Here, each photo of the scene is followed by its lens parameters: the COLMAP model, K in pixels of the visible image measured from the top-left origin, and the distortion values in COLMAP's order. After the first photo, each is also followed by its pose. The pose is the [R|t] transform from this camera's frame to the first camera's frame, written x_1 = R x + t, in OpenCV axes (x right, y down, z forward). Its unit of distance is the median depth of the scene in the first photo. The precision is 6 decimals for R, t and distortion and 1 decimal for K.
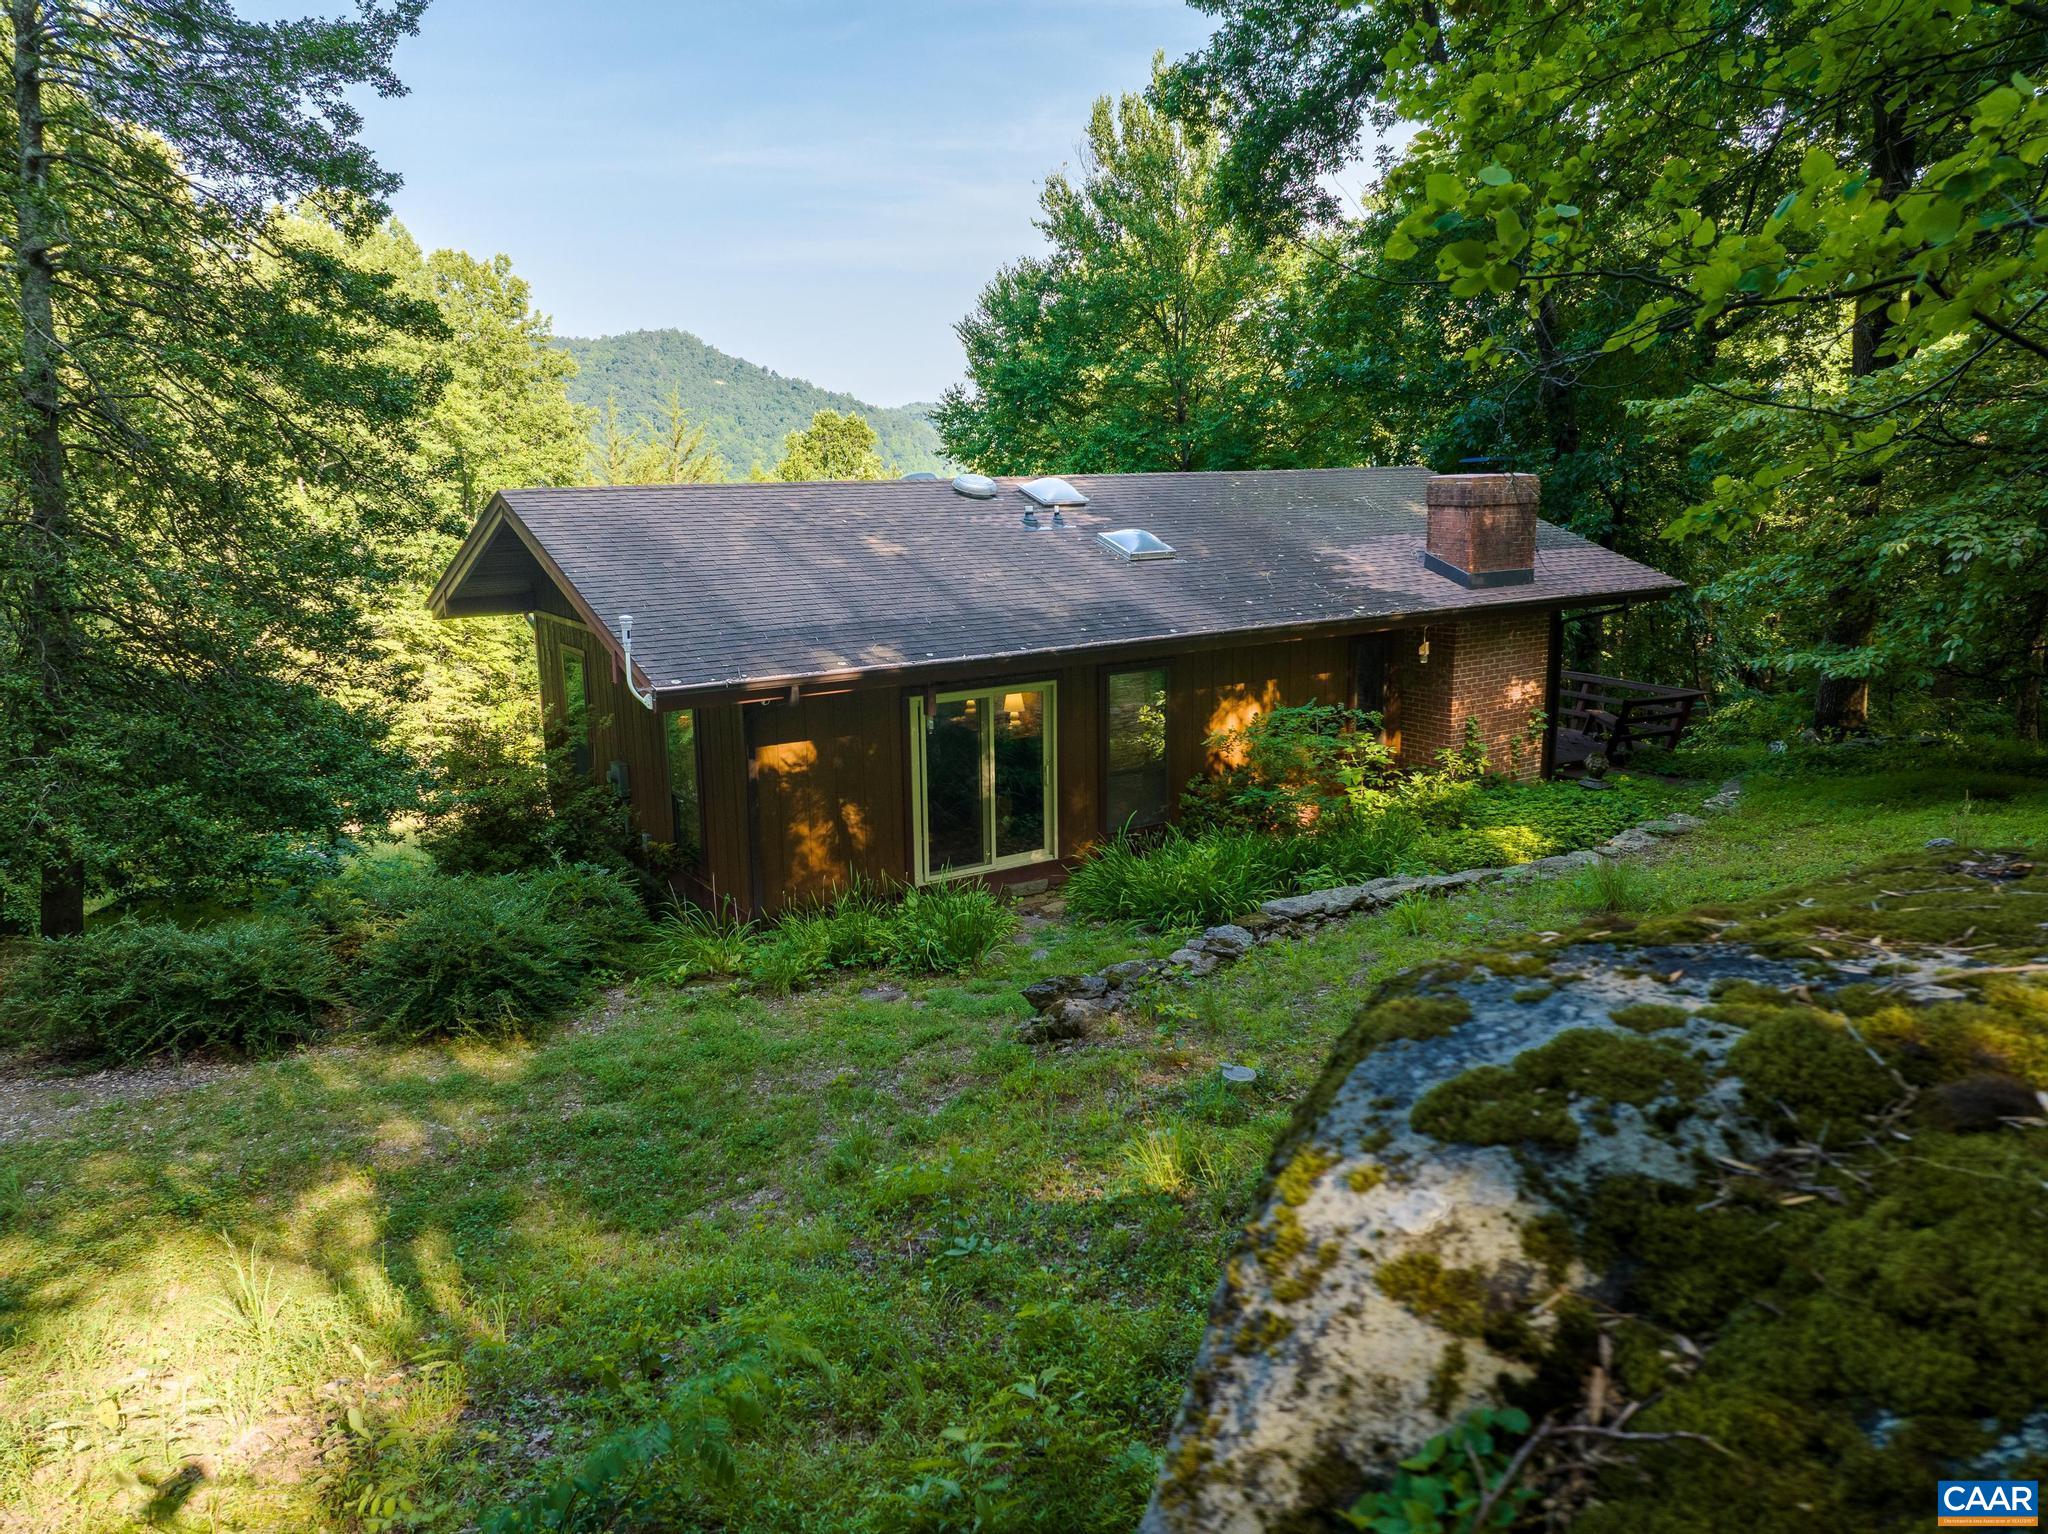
lens RADIAL K [[1444.7, 0, 1032.6], [0, 1444.7, 762.4], [0, 0, 1]] dist [-0.042560, 0.011081]
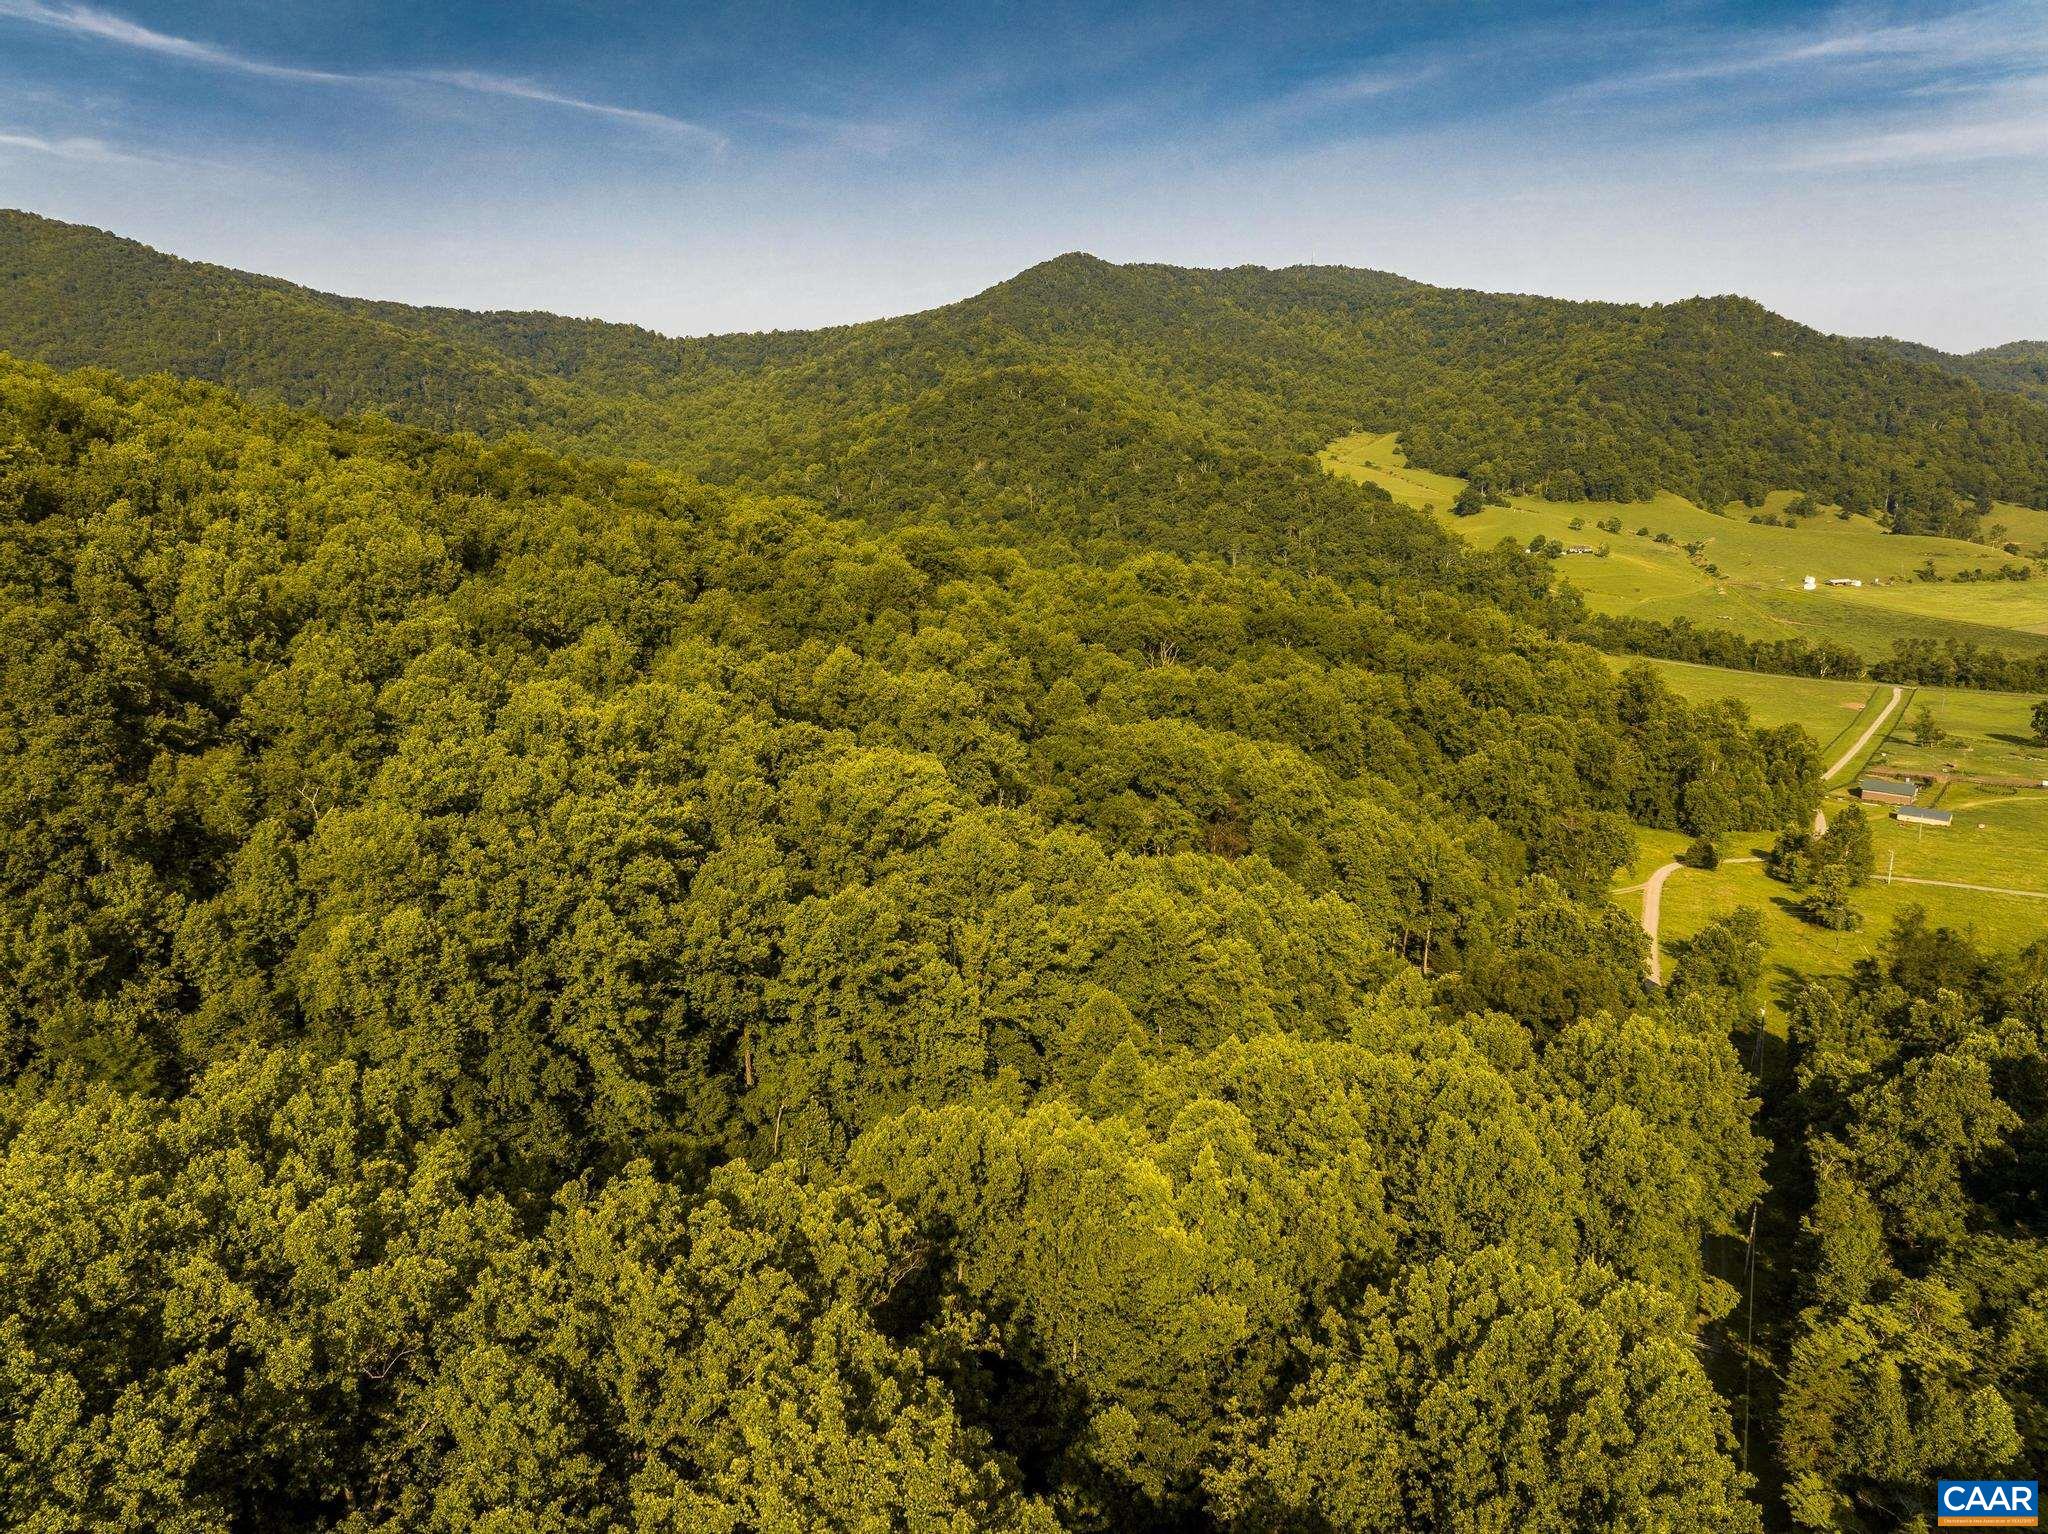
lens RADIAL K [[1444.7, 0, 1030.0], [0, 1444.7, 760.7], [0, 0, 1]] dist [-0.042560, 0.011081]
pose [[0.785881, 0.160029, -0.597312, -0.499091], [-0.128221, 0.987111, 0.095763, -3.164359], [0.604938, 0.001330, 0.796271, -2.898779]]
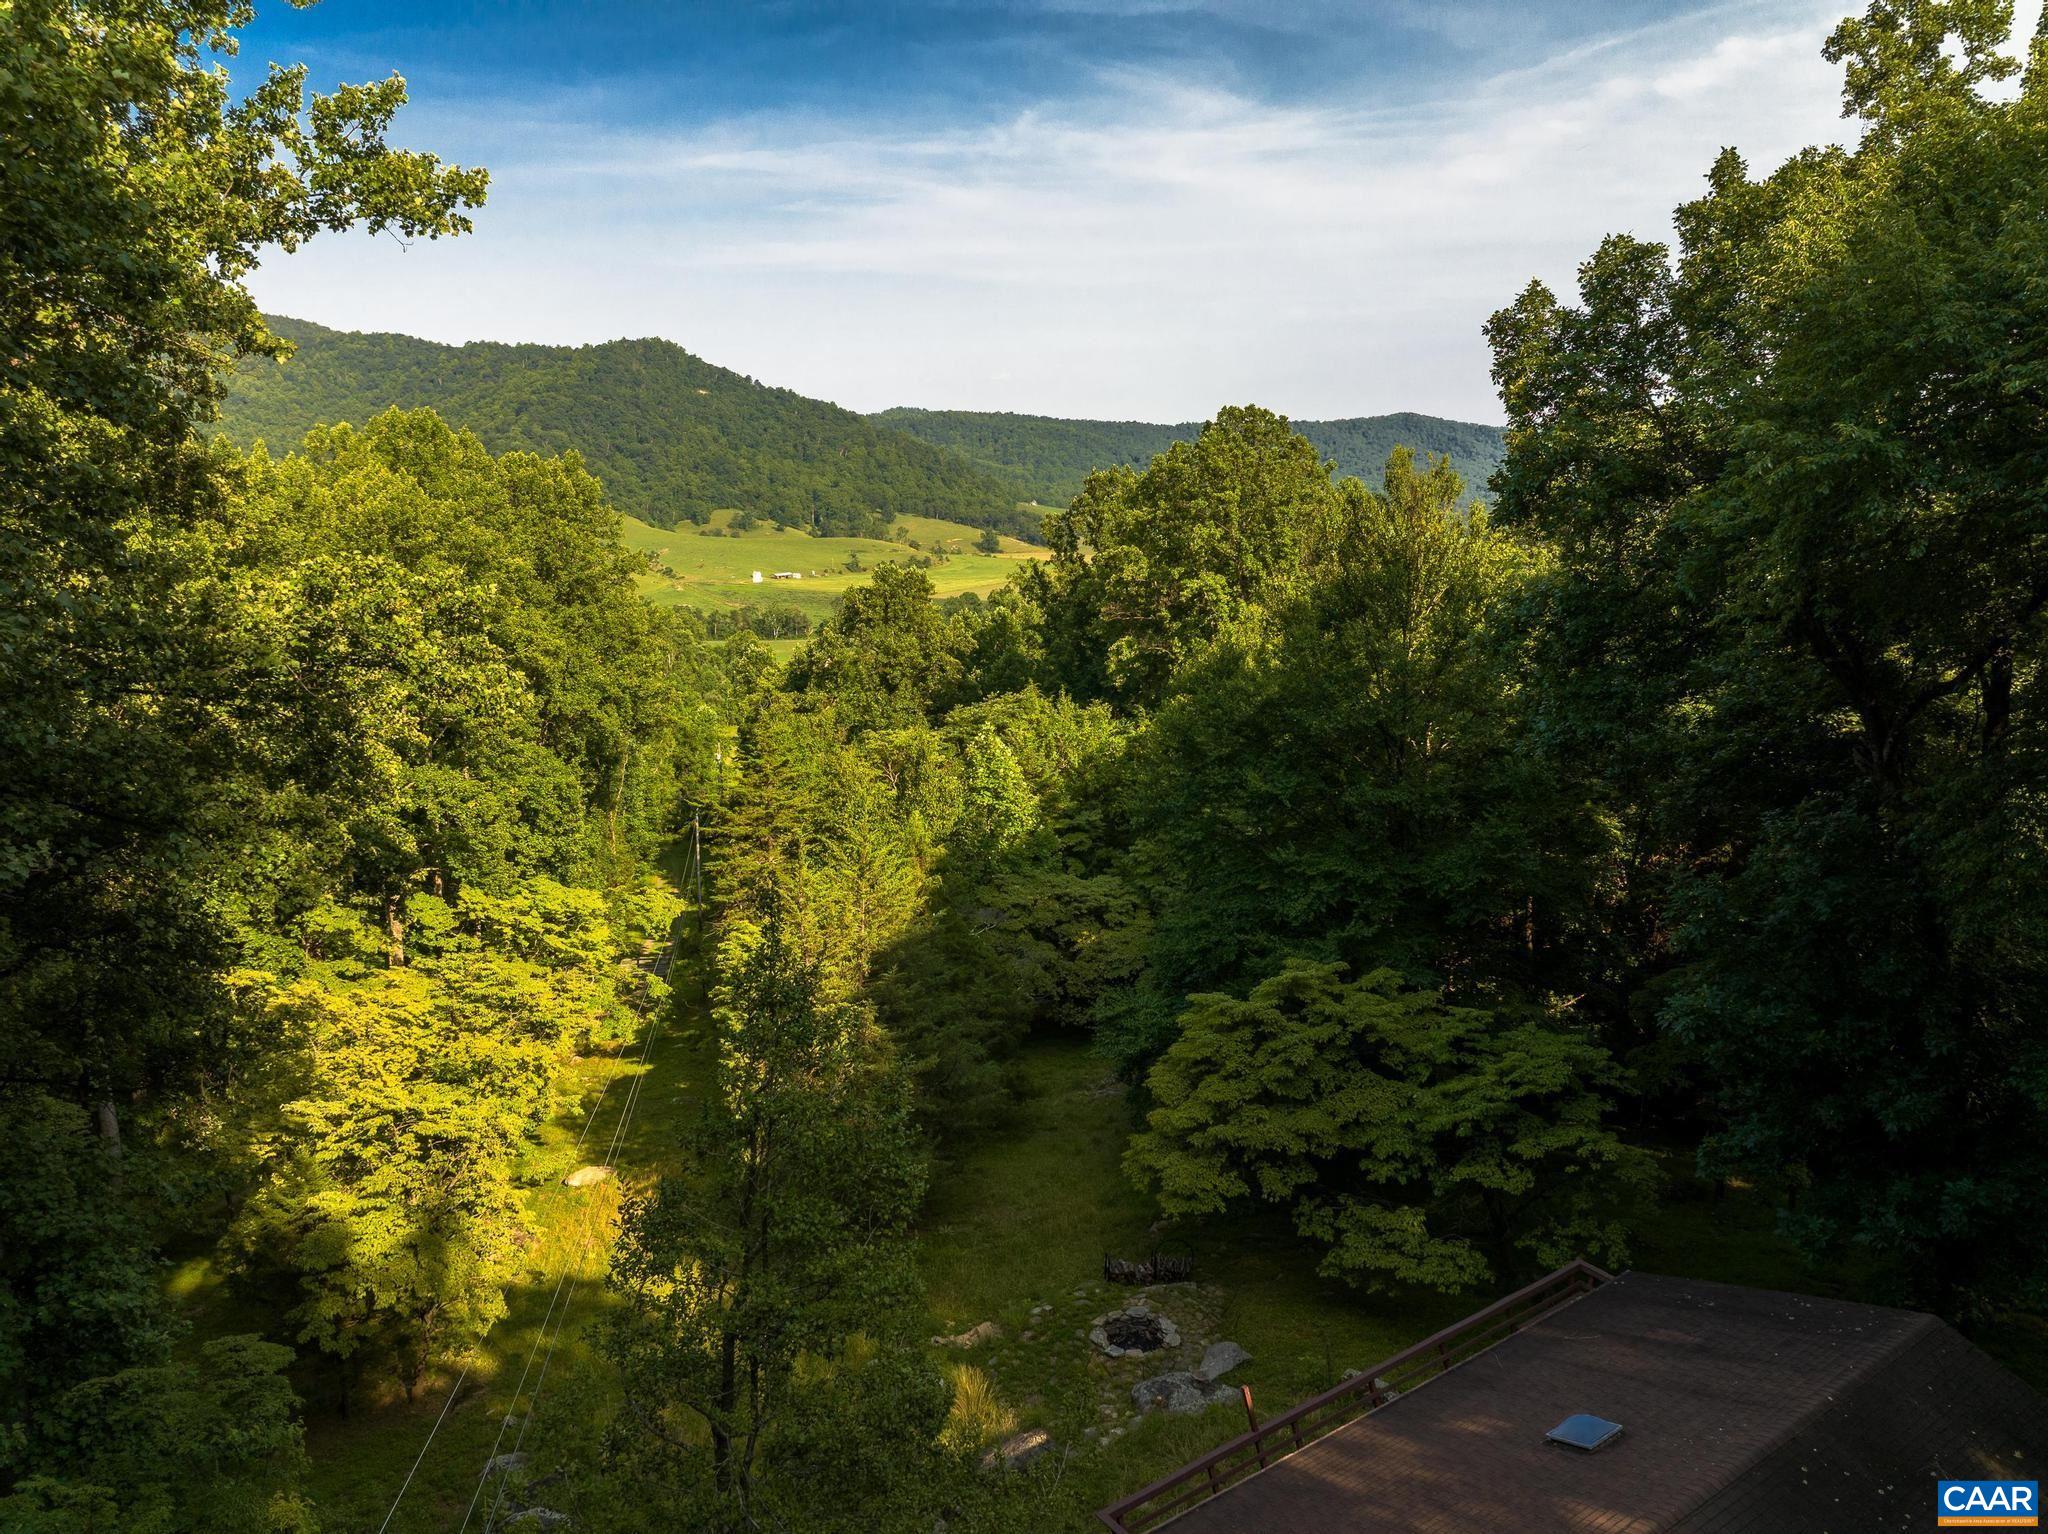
lens RADIAL K [[1444.7, 0, 1032.6], [0, 1444.7, 761.1], [0, 0, 1]] dist [-0.042560, 0.011081]
pose [[0.999899, -0.001003, 0.014144, -0.384566], [0.001023, 0.999998, -0.001409, -0.724368], [-0.014143, 0.001423, 0.999899, 0.197398]]
